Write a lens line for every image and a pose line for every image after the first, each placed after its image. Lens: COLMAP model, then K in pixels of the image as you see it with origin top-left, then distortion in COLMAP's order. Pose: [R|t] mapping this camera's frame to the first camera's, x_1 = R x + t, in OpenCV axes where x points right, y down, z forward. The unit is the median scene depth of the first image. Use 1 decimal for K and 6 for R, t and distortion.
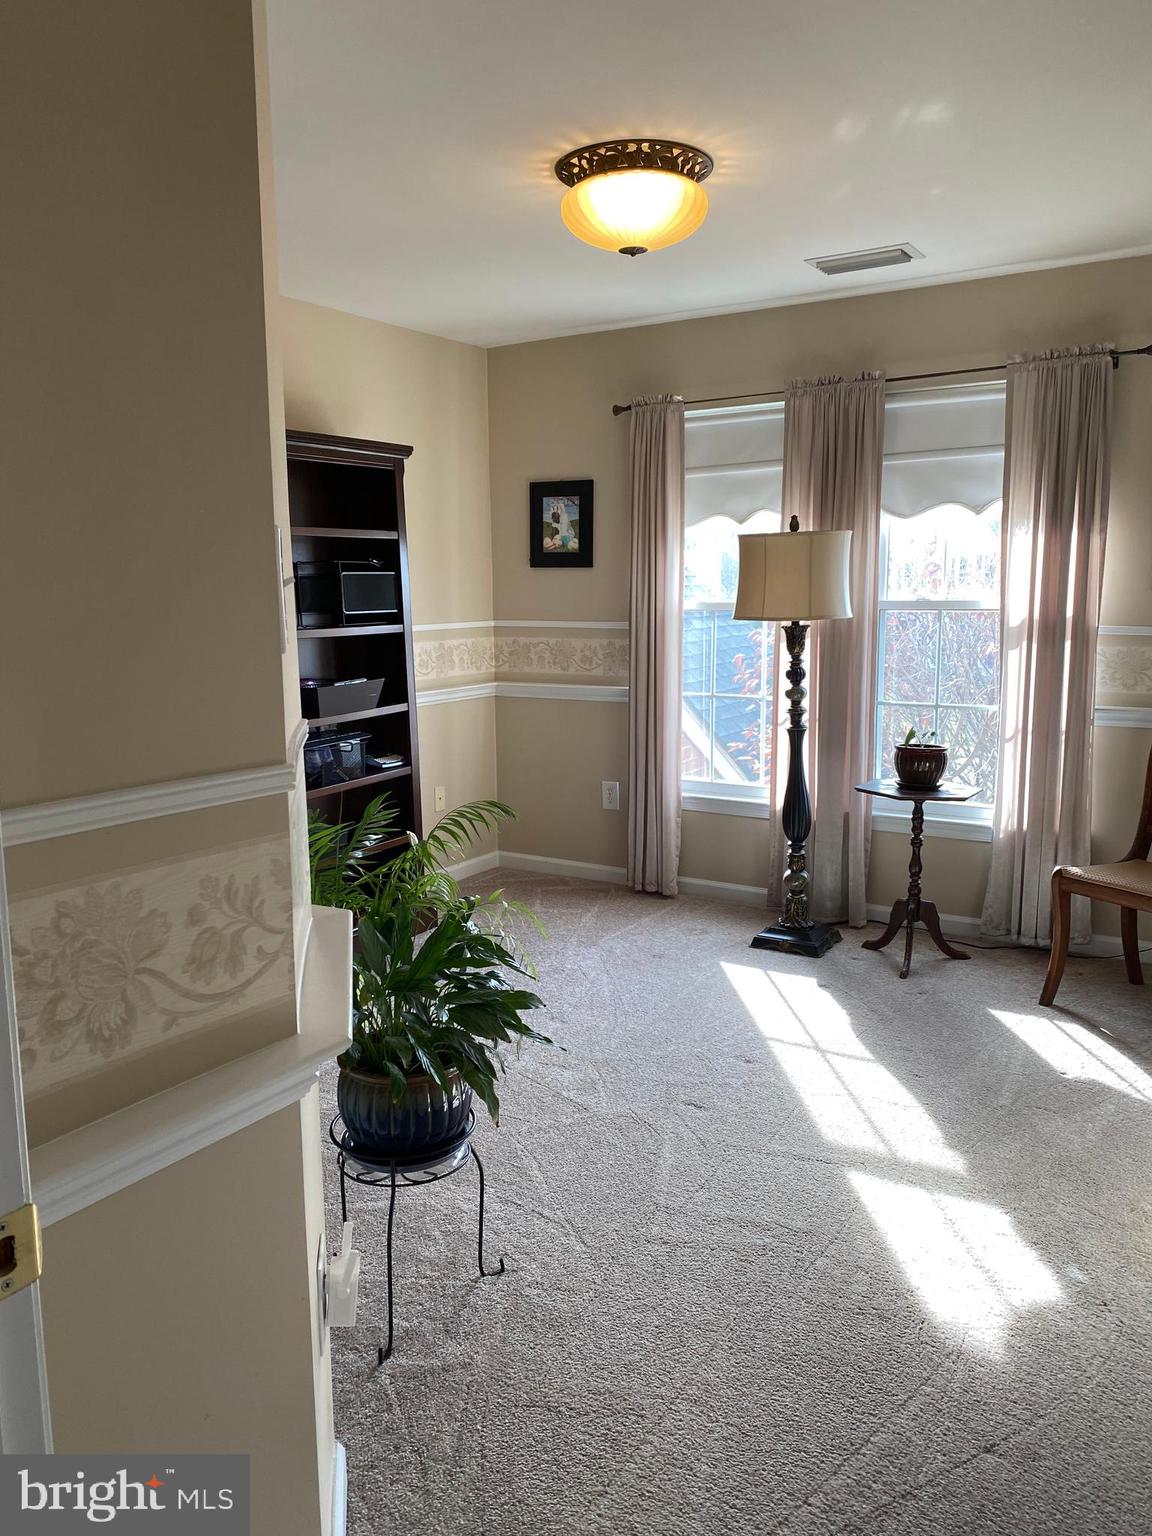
lens RADIAL K [[1178.8, 0, 553.0], [0, 1178.8, 763.2], [0, 0, 1]] dist [0.040159, -0.054910]
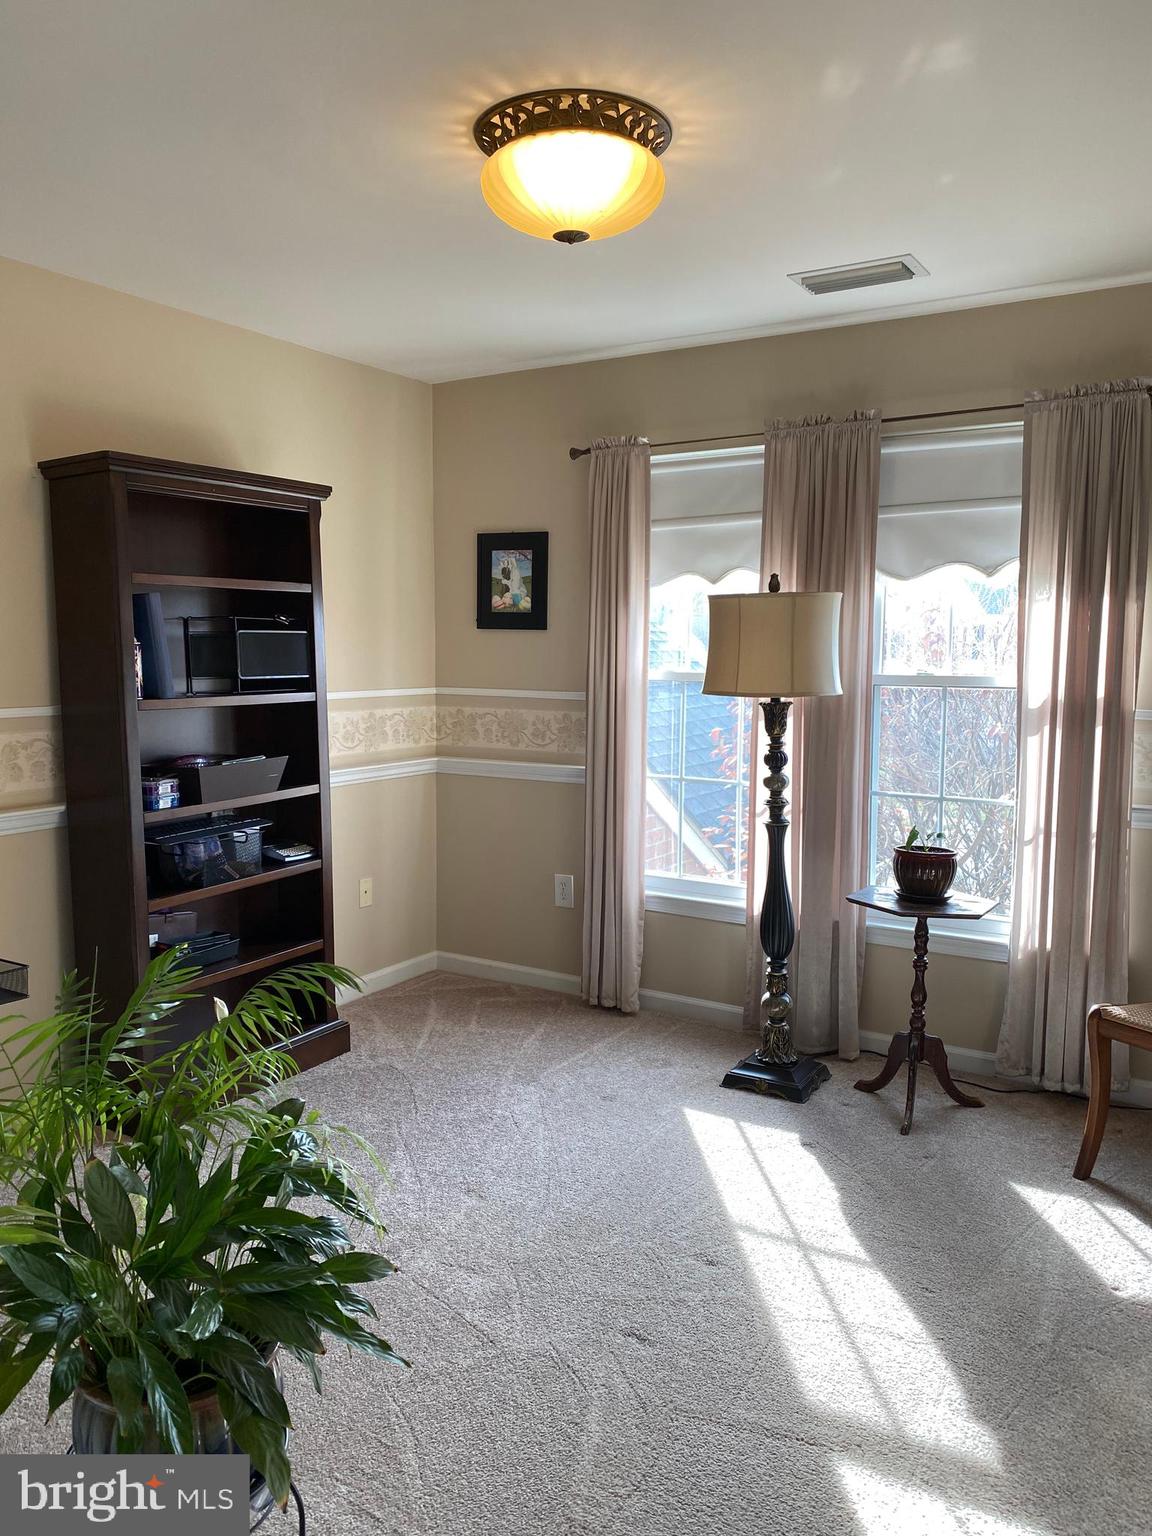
lens RADIAL K [[1178.8, 0, 551.0], [0, 1178.8, 753.7], [0, 0, 1]] dist [0.040159, -0.054910]
pose [[0.999823, 0.016635, 0.008745, 0.038945], [-0.016083, 0.998078, -0.059848, -0.027694], [-0.009724, 0.059697, 0.998169, 0.166153]]
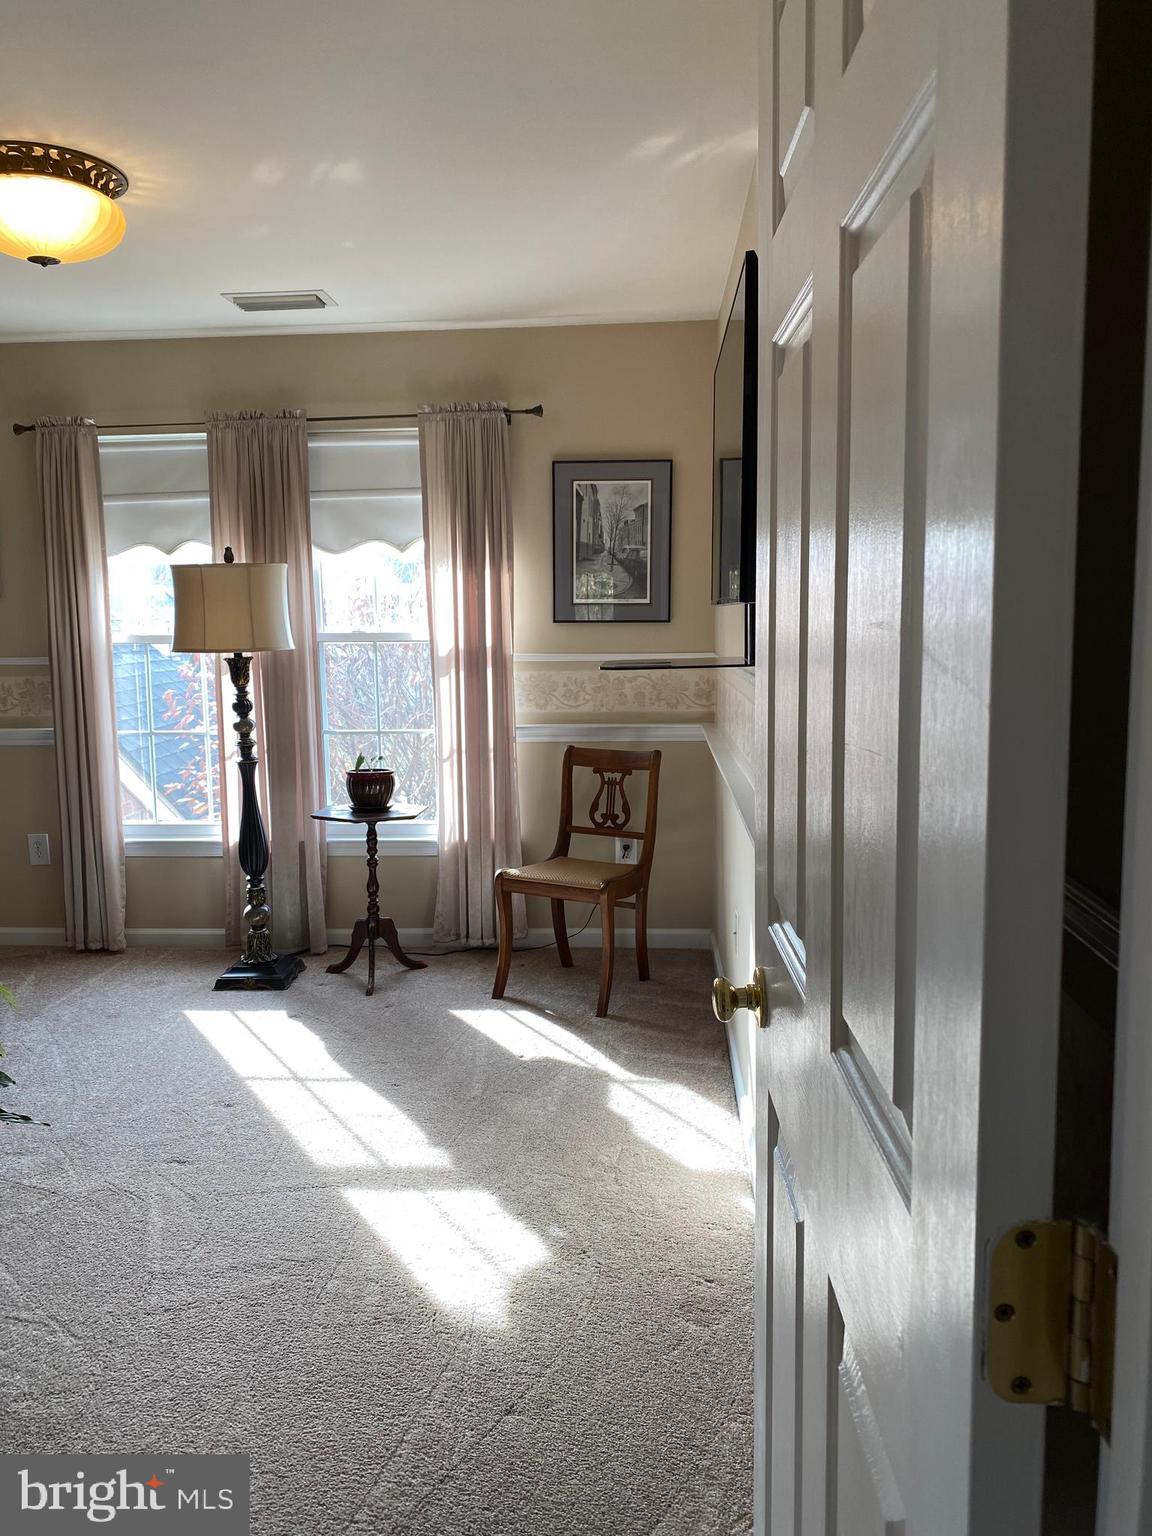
lens RADIAL K [[1178.8, 0, 569.3], [0, 1178.8, 759.2], [0, 0, 1]] dist [0.040159, -0.054910]
pose [[0.878875, -0.061395, 0.473085, -0.025978], [0.077316, 0.996905, -0.014260, 0.004060], [-0.470745, 0.049110, 0.880901, -0.000635]]
